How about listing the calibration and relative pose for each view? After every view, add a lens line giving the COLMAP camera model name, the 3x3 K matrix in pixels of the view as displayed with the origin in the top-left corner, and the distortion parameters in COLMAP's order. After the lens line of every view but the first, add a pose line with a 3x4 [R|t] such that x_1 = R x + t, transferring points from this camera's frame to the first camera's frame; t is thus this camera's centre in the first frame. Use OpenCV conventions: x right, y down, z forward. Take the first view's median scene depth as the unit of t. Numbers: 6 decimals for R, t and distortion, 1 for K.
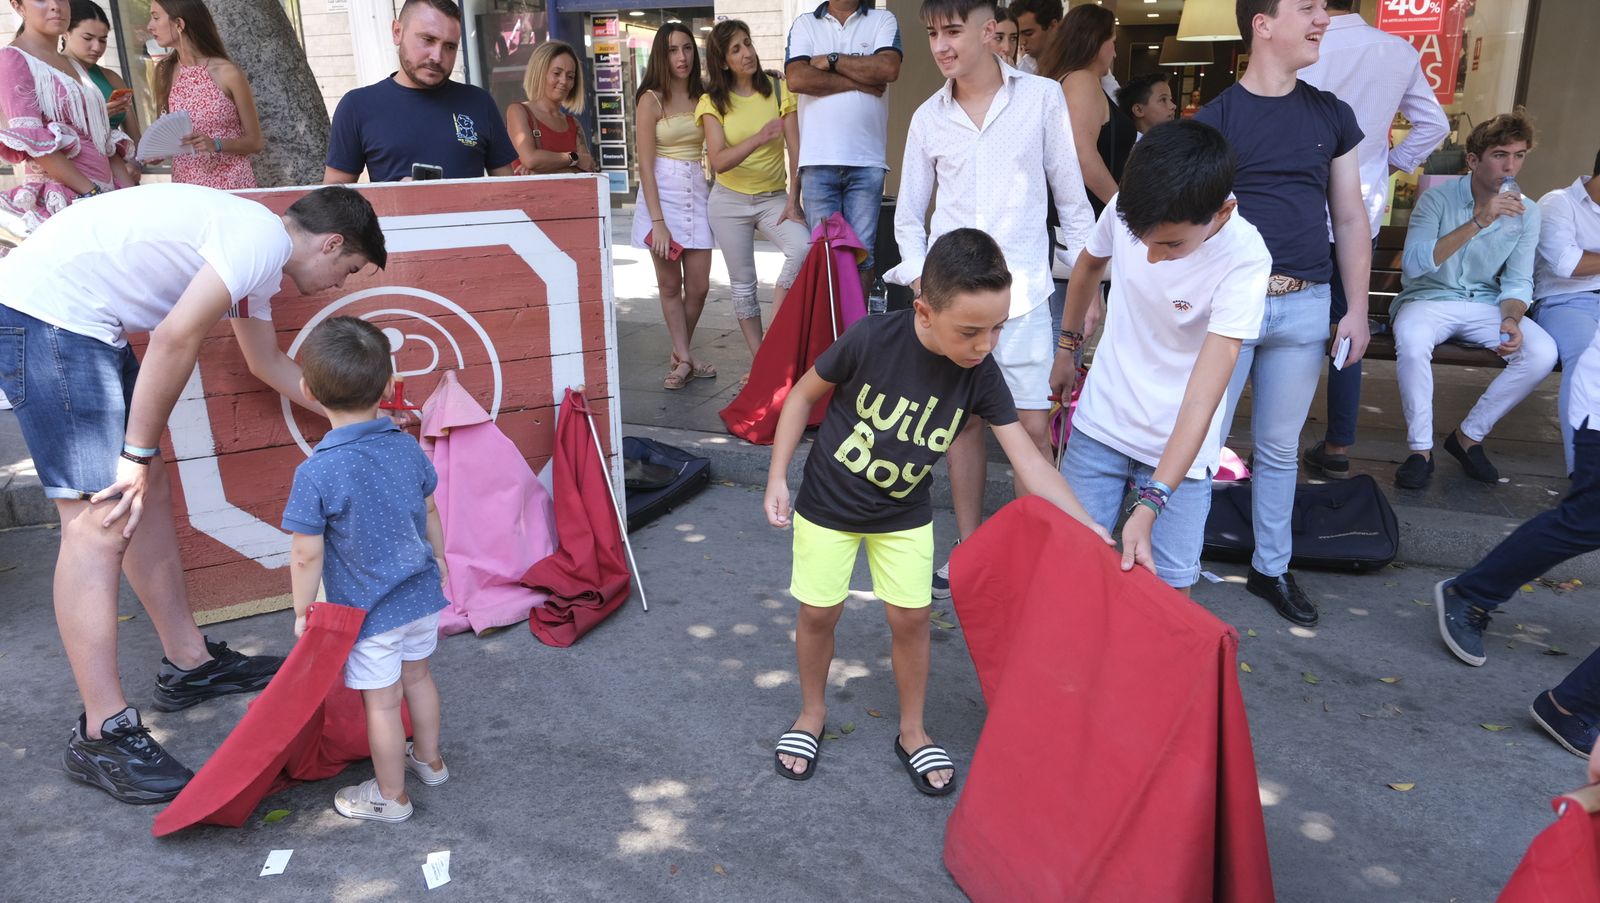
lens RADIAL K [[1085.7, 0, 813.4], [0, 1085.7, 449.7], [0, 0, 1]] dist [-0.031387, 0.008865]
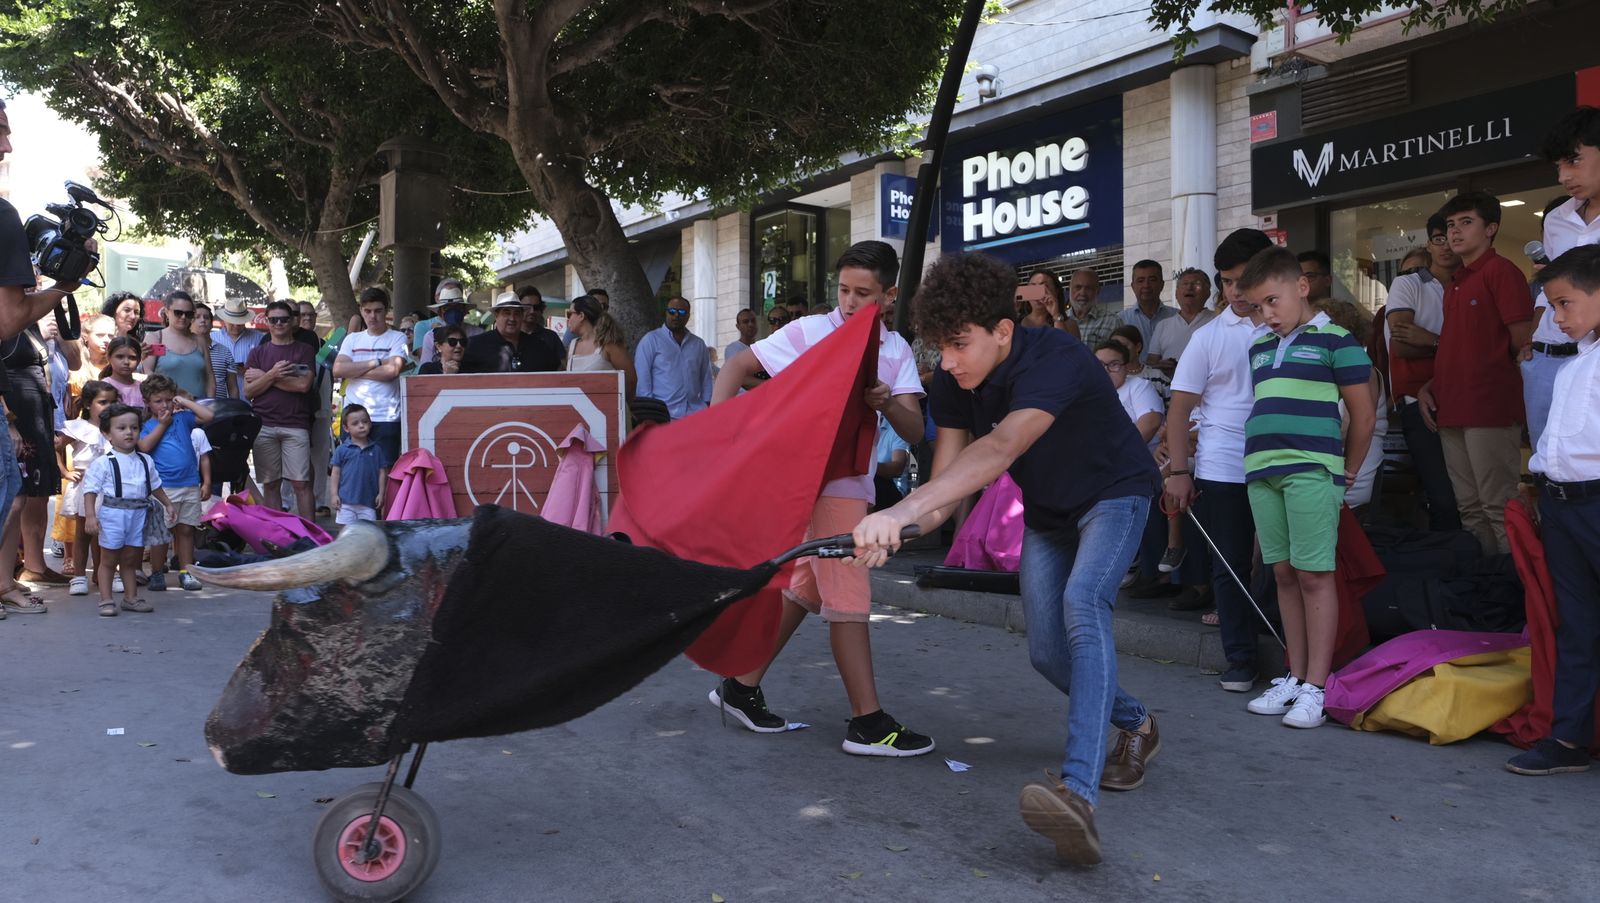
lens RADIAL K [[1212.5, 0, 810.3], [0, 1212.5, 443.0], [0, 0, 1]] dist [-0.042288, 0.024969]
pose [[0.801491, 0.004877, -0.597987, 1.440002], [-0.180715, 0.955190, -0.234424, 0.327207], [0.570047, 0.295954, 0.766458, -0.433366]]
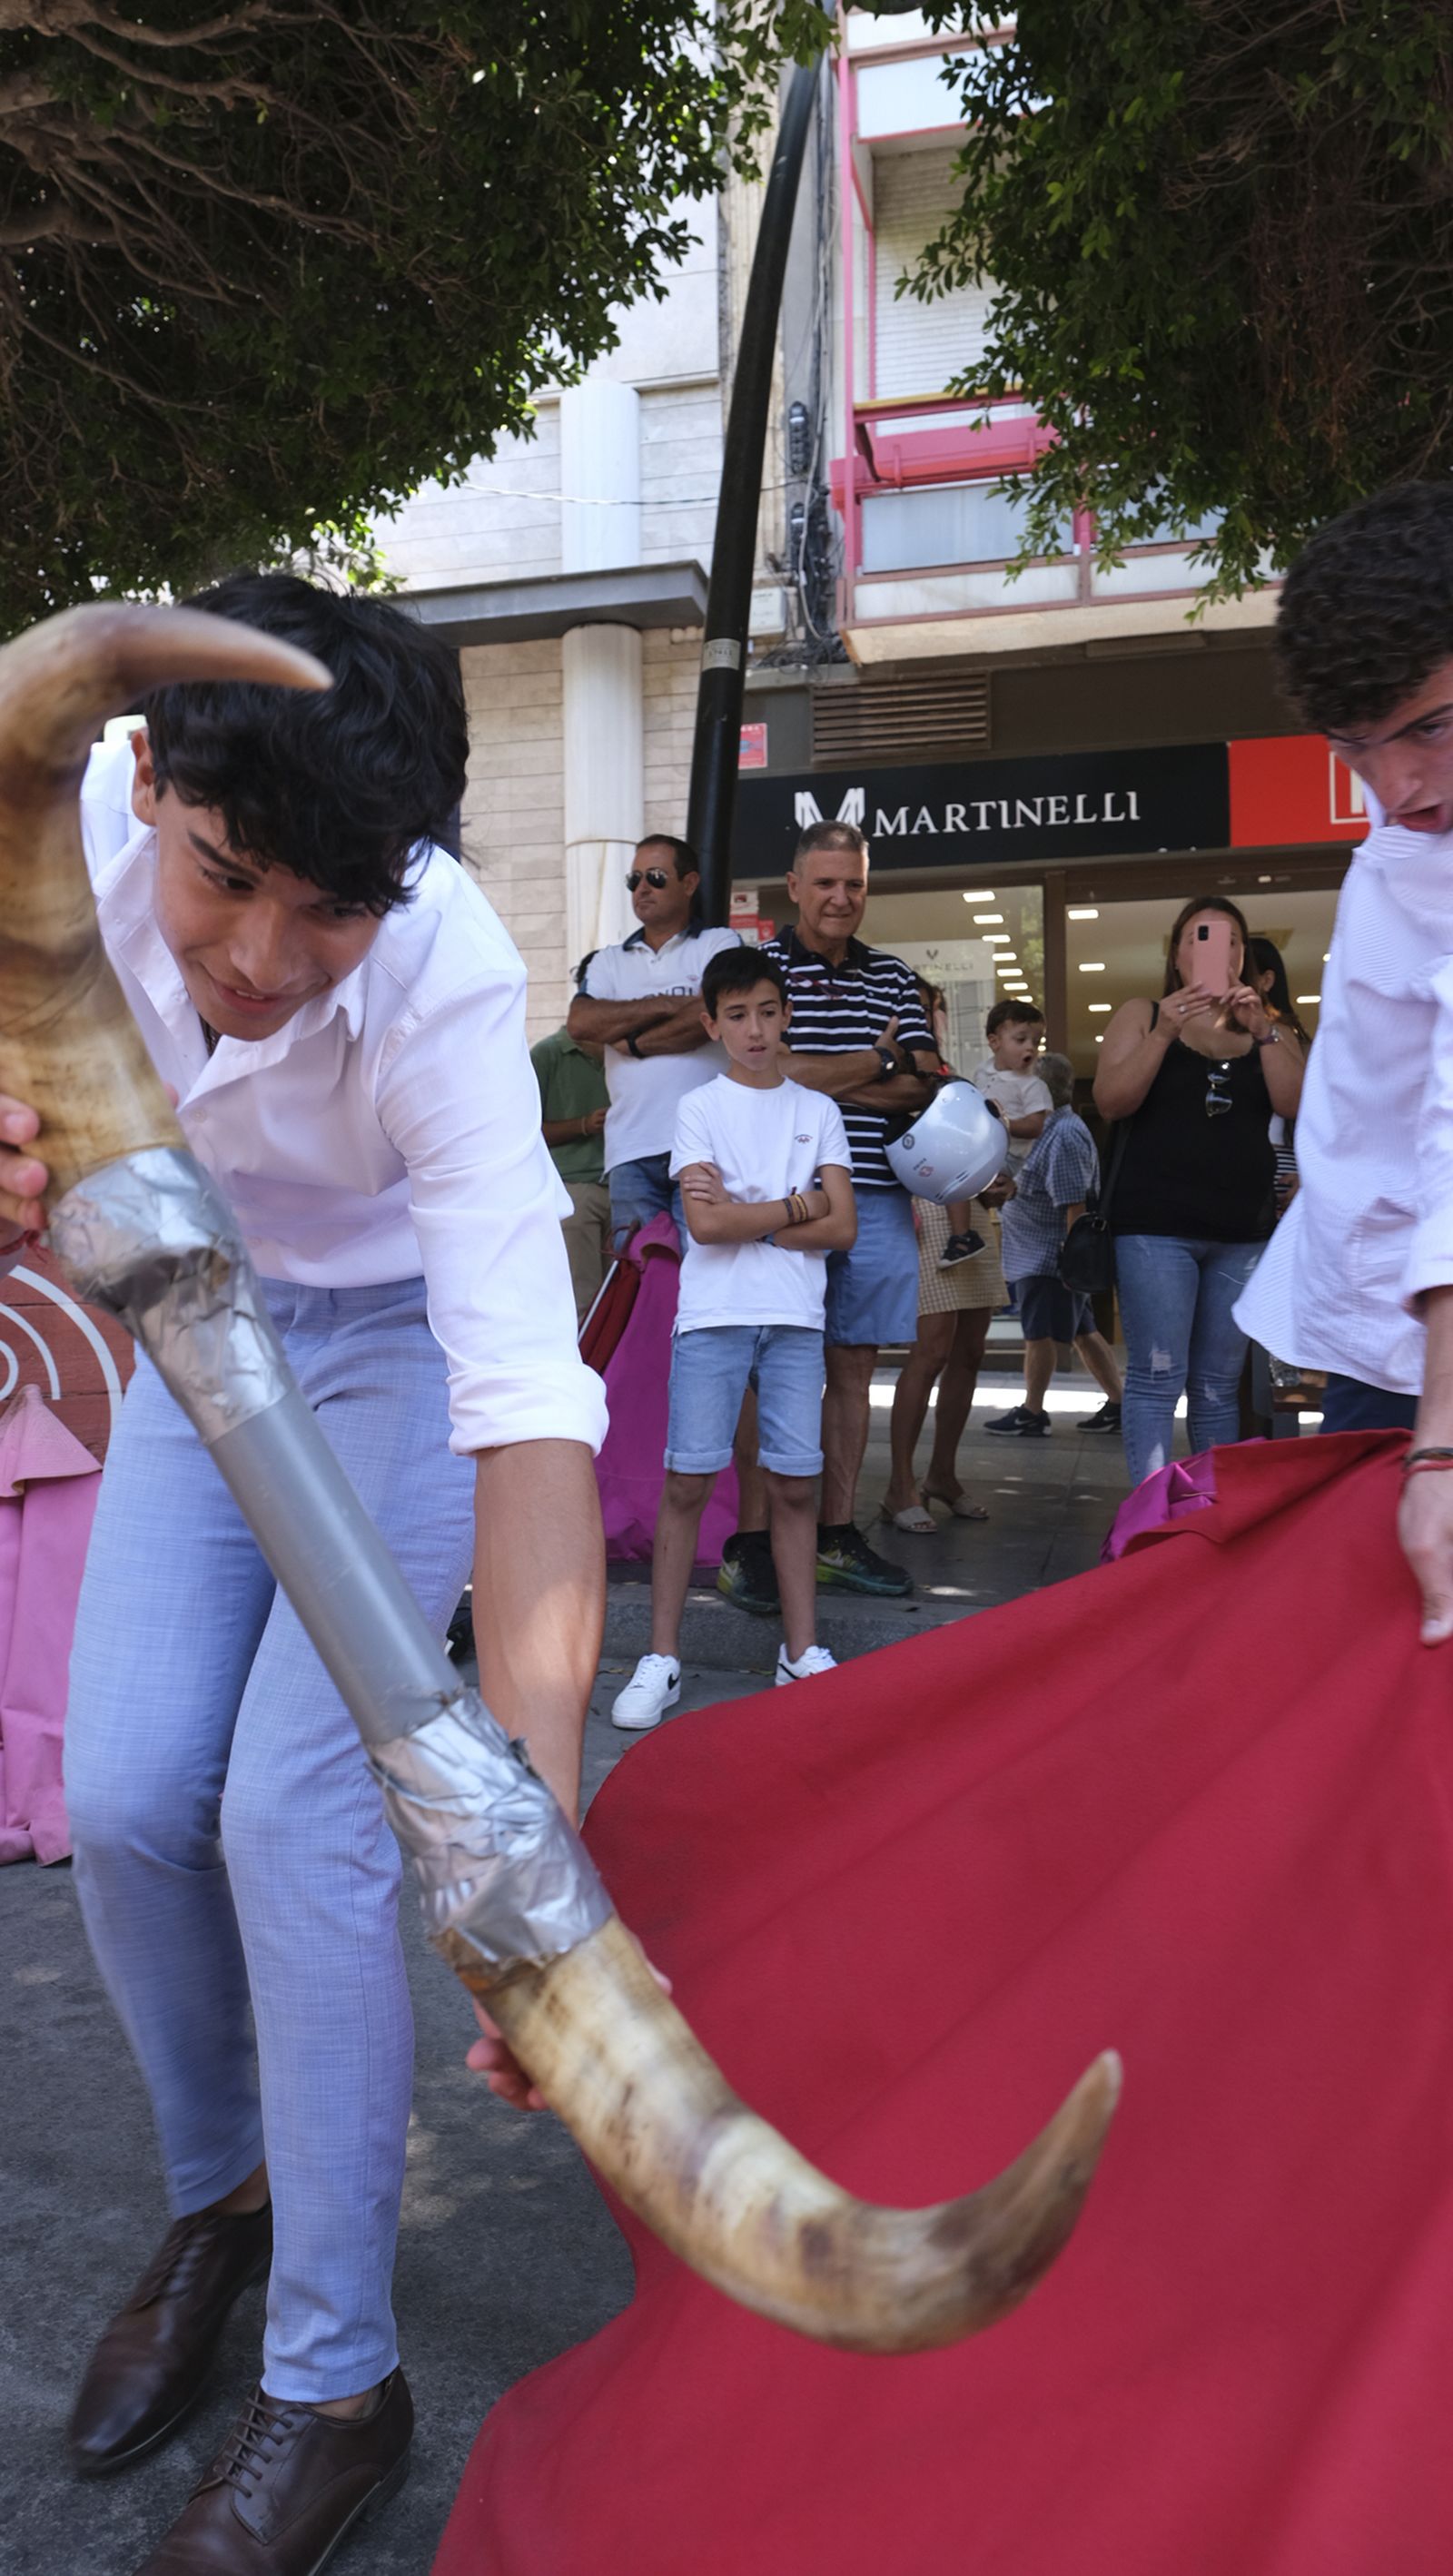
lens RADIAL K [[1749.8, 0, 738.2], [0, 1749.8, 1265.8], [0, 0, 1]] dist [-0.031134, 0.018246]
pose [[0.996698, 0.002445, 0.081166, -0.036923], [0.020437, 0.959818, -0.279876, 0.134662], [-0.078589, 0.280611, 0.956599, 0.057351]]
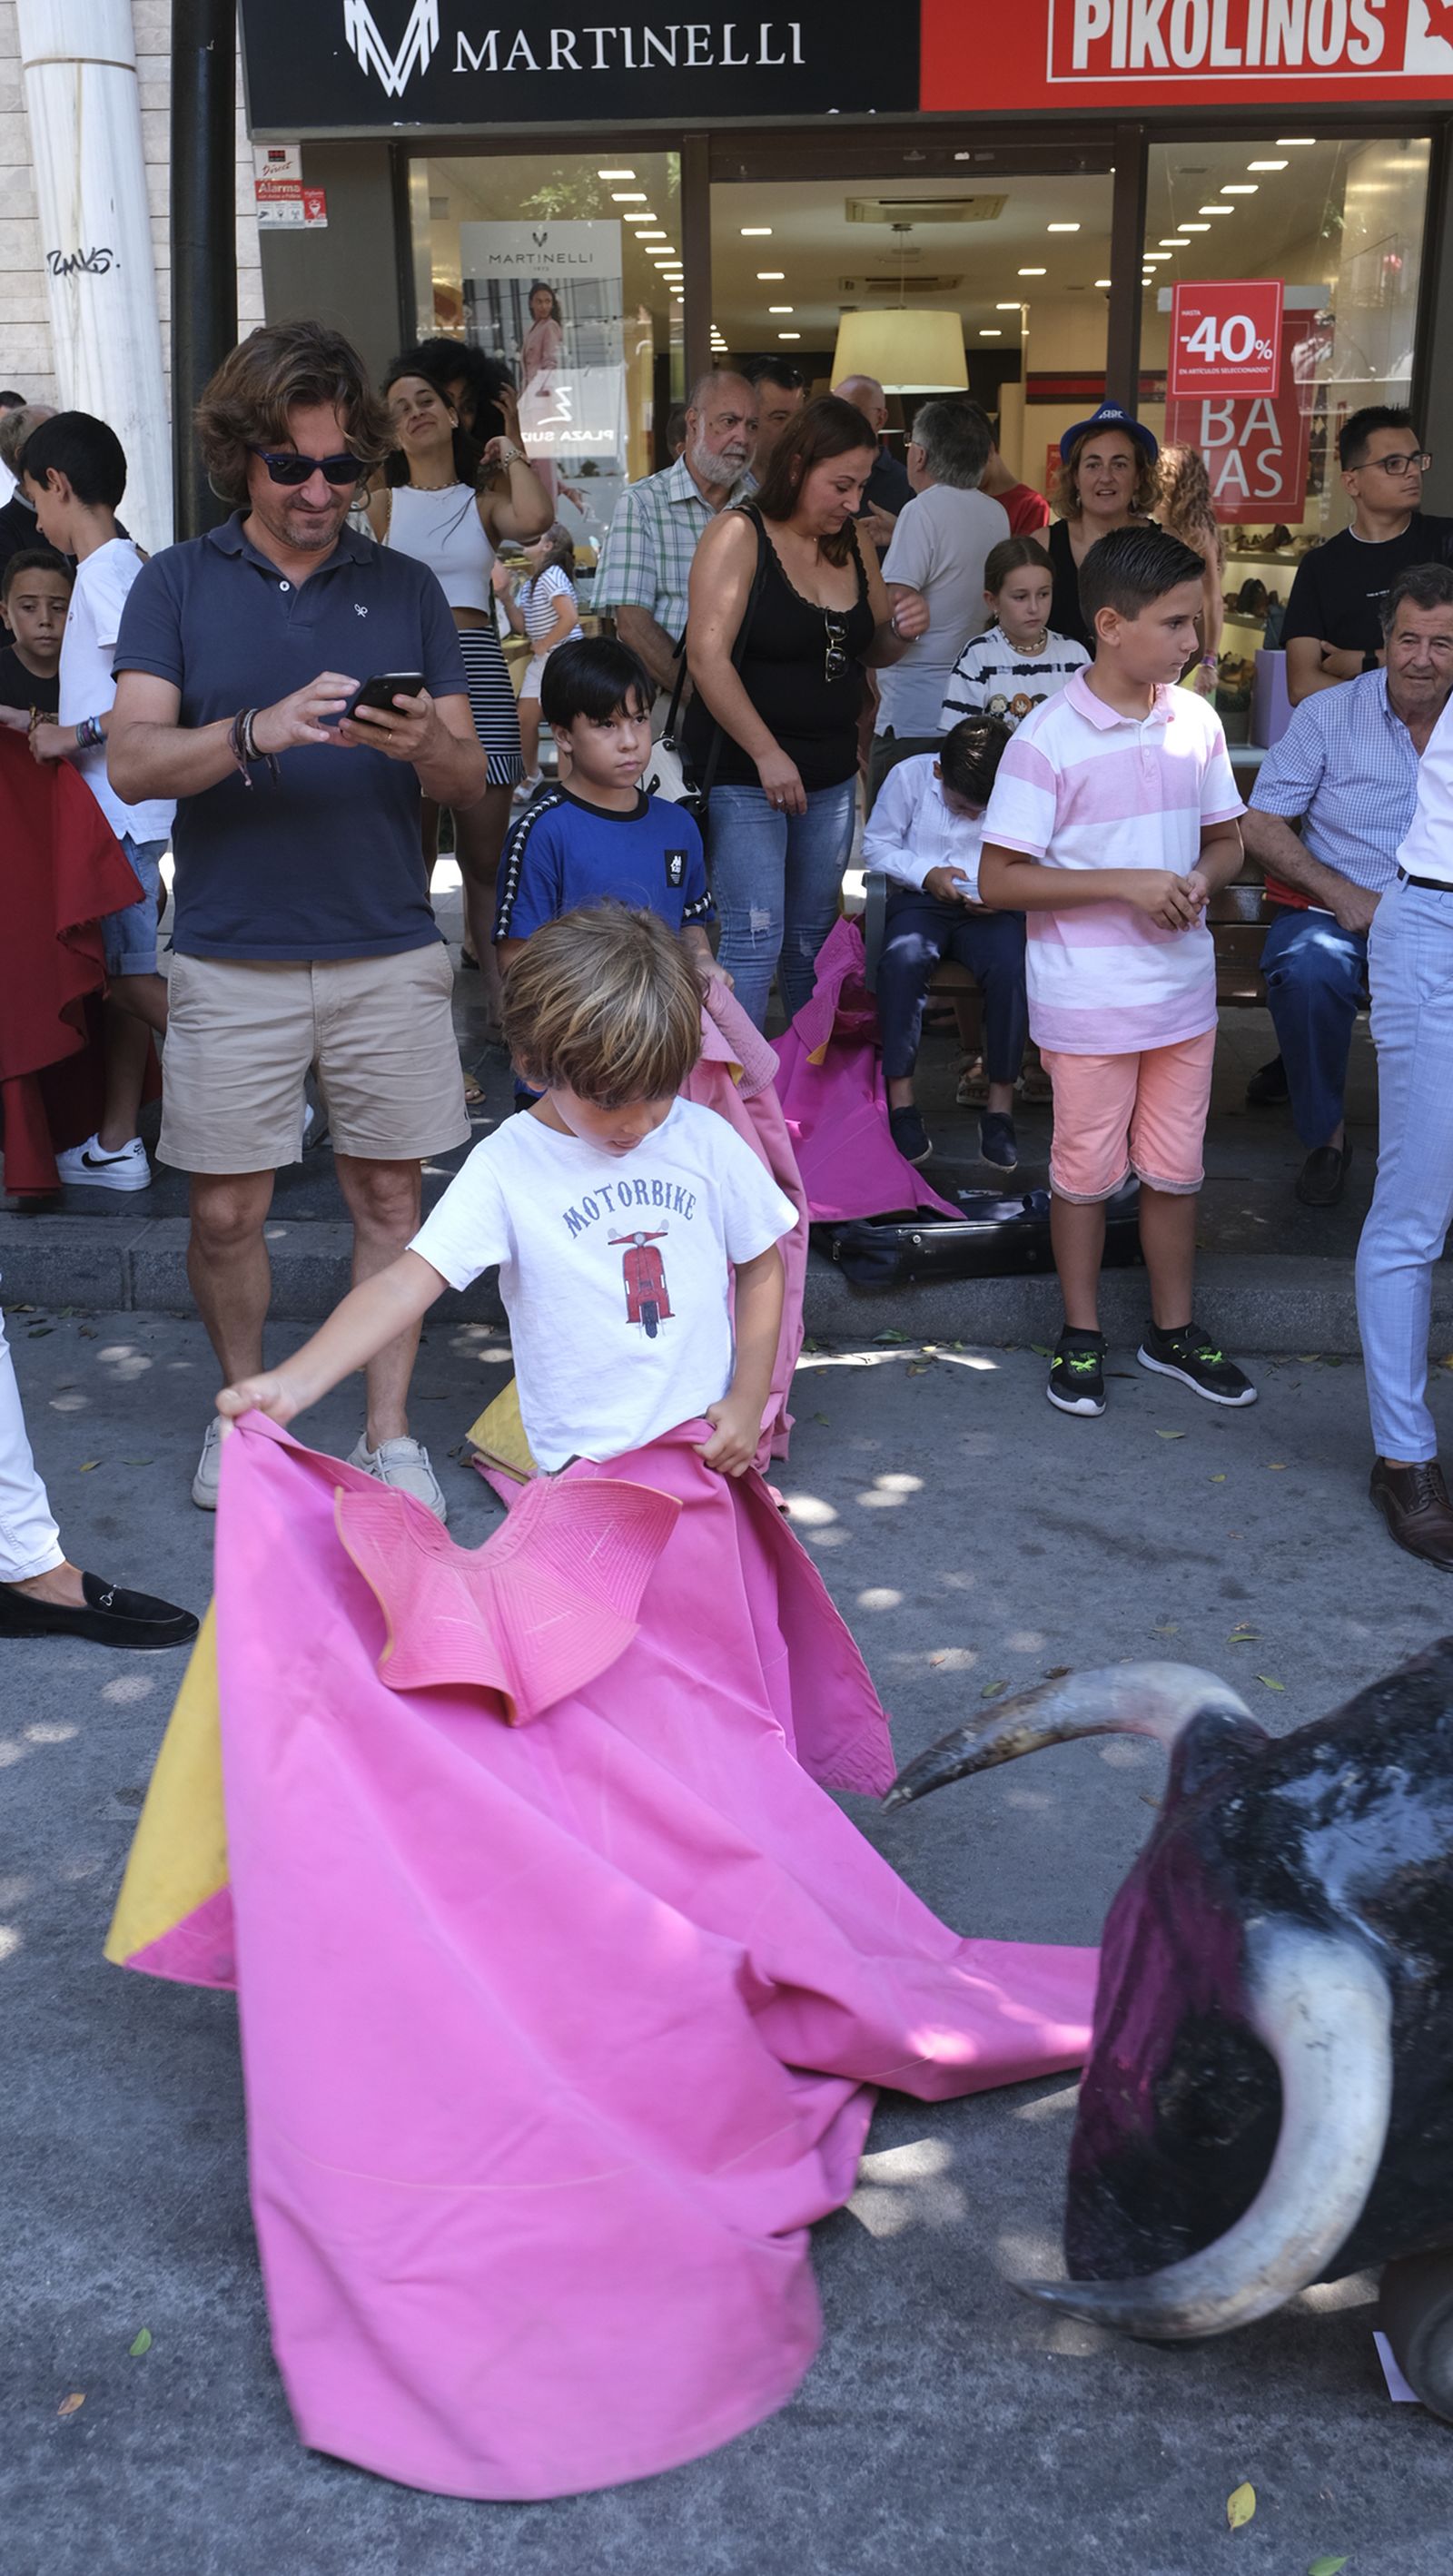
lens RADIAL K [[2125.3, 0, 730.8], [0, 2125.3, 1274.2], [0, 0, 1]] dist [0.007716, -0.024567]
pose [[0.966733, -0.078404, 0.243477, 0.005151], [0.068112, 0.996403, 0.050421, -0.017001], [-0.246554, -0.032160, 0.968595, -0.072422]]
